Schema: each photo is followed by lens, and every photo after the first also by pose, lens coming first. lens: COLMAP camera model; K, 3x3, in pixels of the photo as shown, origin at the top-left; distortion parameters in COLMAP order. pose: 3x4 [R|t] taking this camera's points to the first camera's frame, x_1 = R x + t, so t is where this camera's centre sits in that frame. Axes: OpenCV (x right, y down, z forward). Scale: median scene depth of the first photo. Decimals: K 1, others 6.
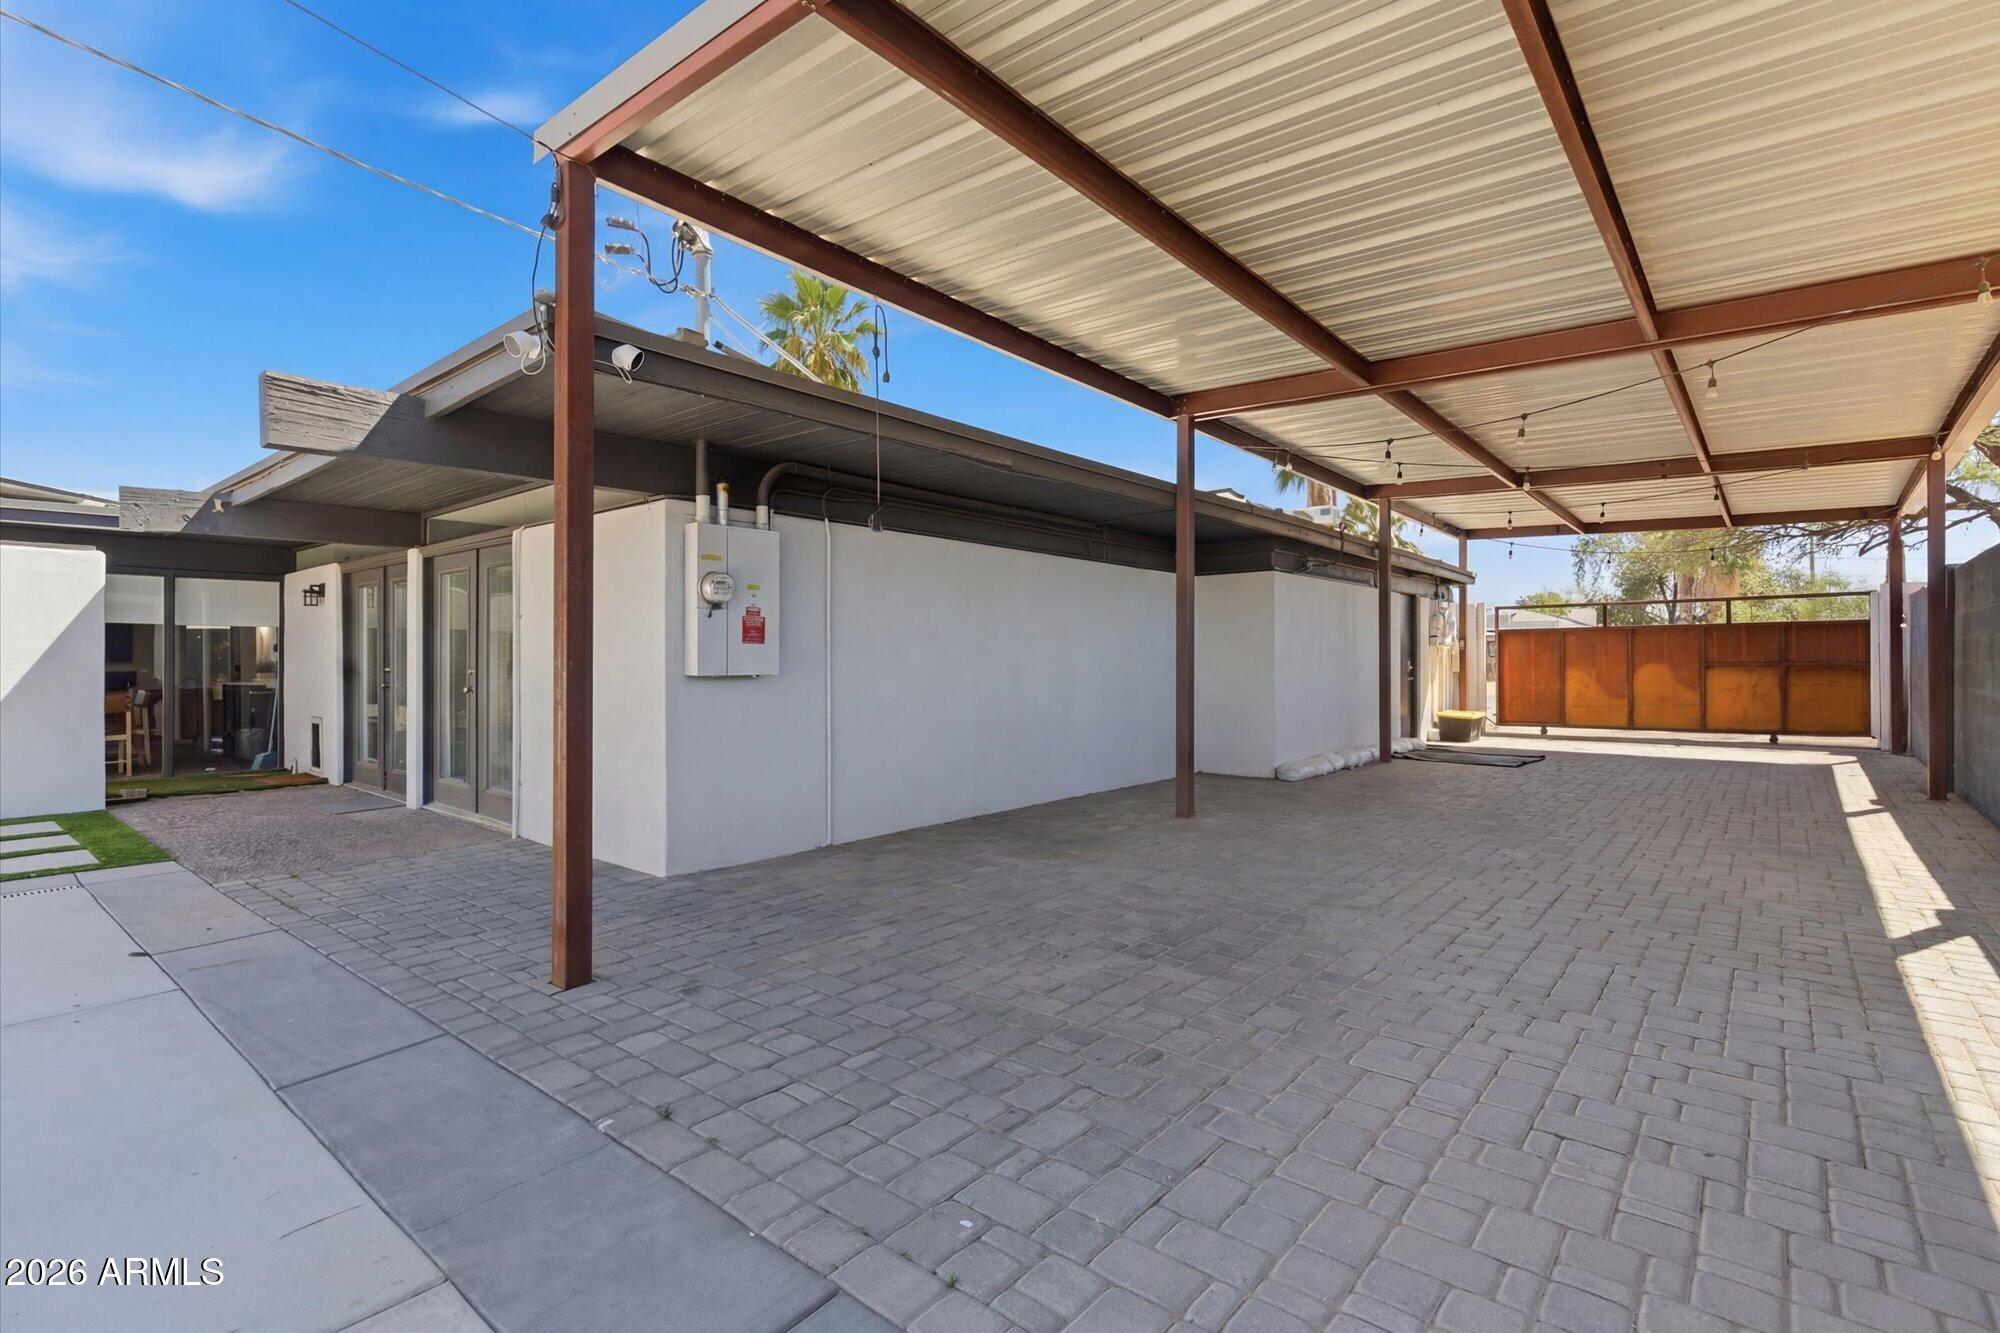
lens RADIAL K [[933.1, 0, 1004.1], [0, 933.1, 671.5], [0, 0, 1]] dist [0.000259, -0.000878]
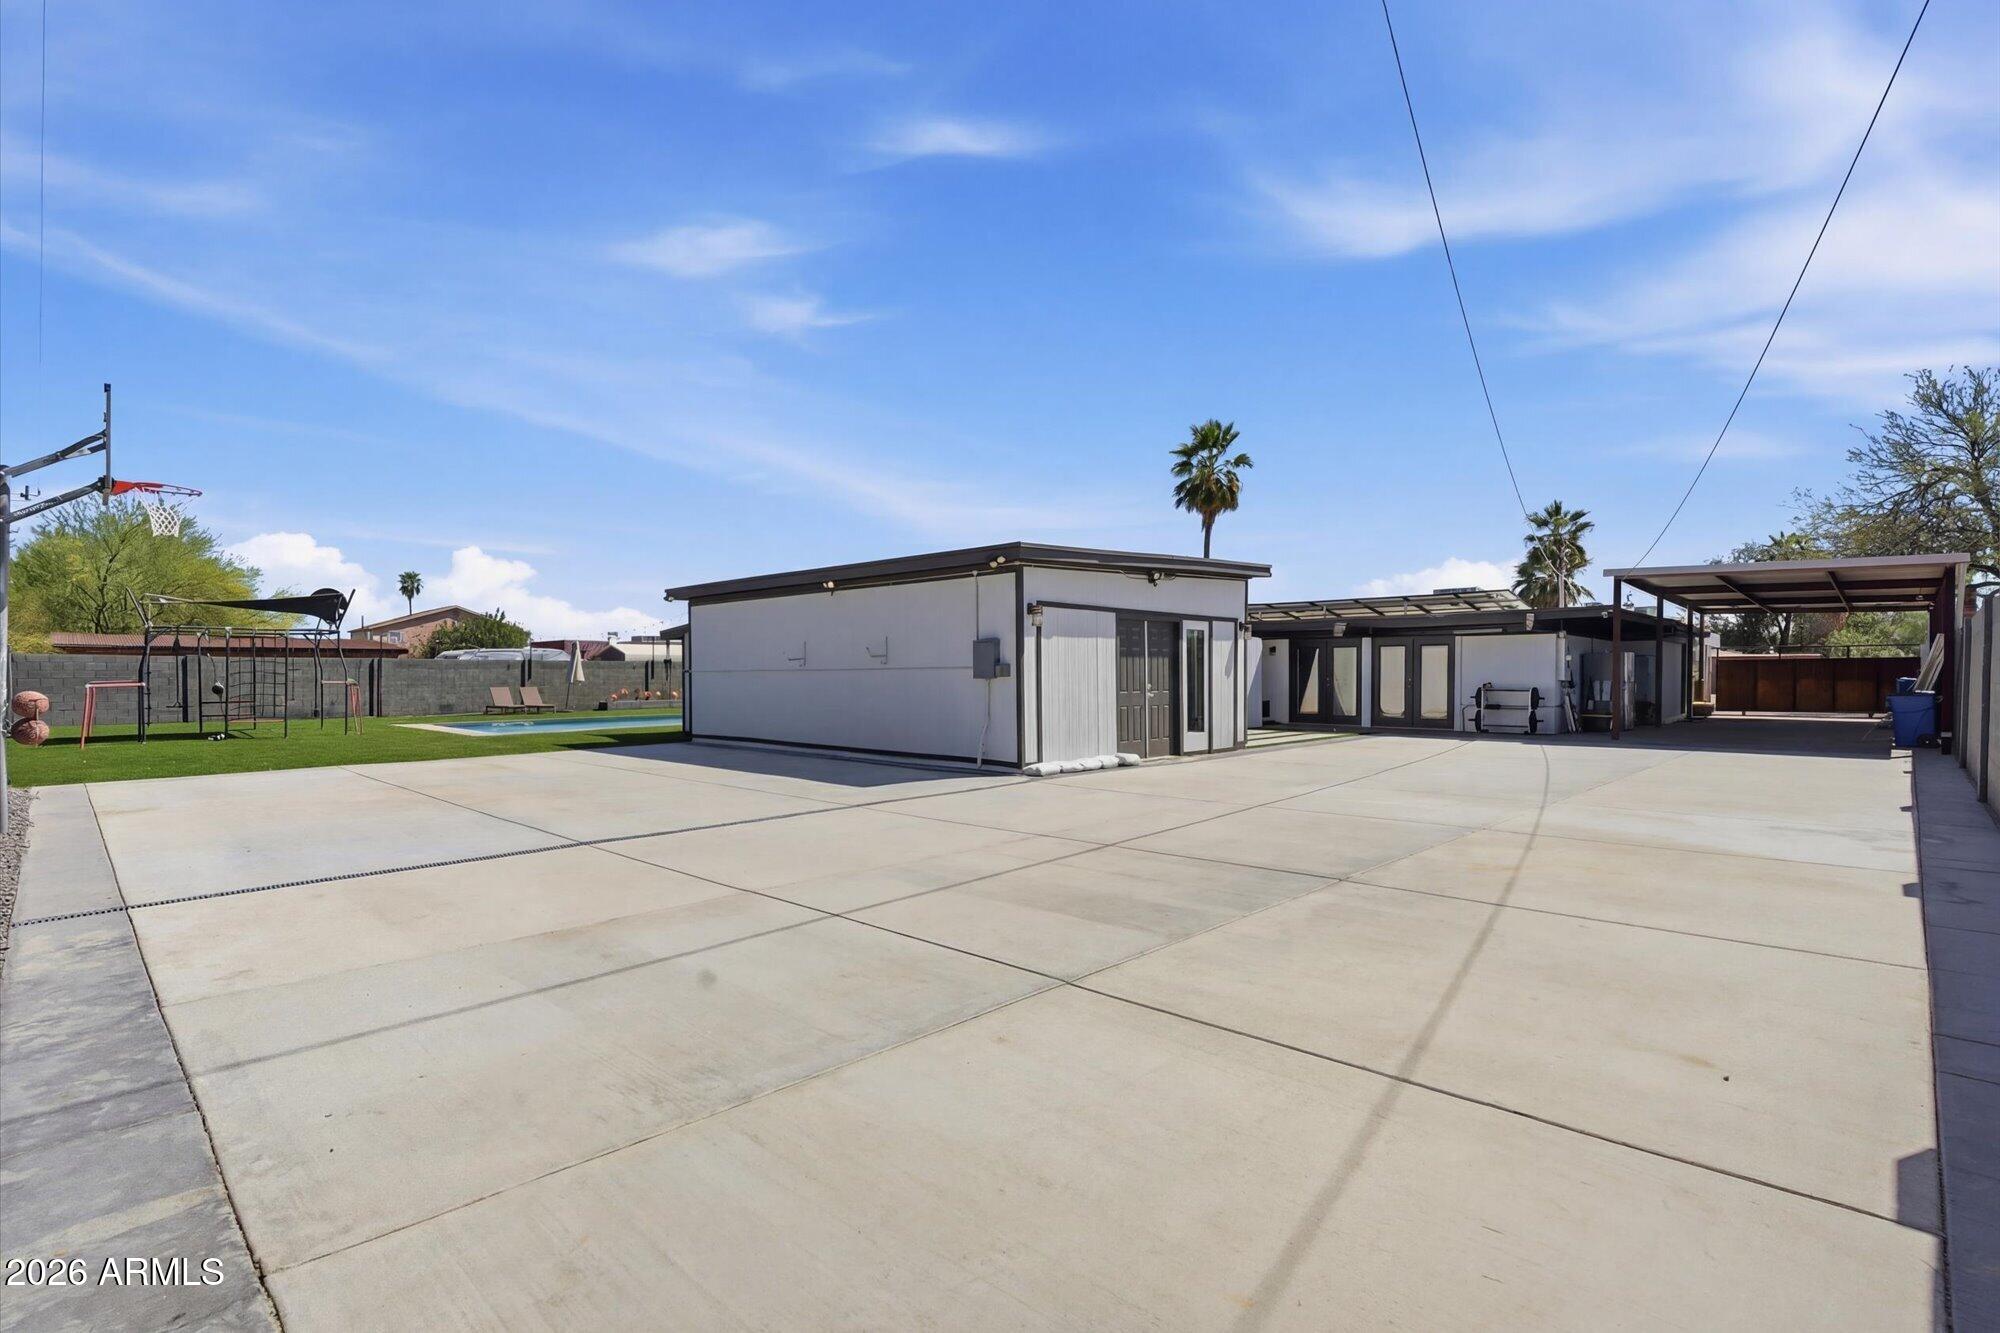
lens RADIAL K [[933.1, 0, 1004.1], [0, 933.1, 671.5], [0, 0, 1]] dist [0.000259, -0.000878]
pose [[0.998094, -0.003055, -0.061633, -0.932576], [0.002037, 0.999861, -0.016569, 0.010873], [0.061675, 0.016412, 0.997961, -1.141727]]
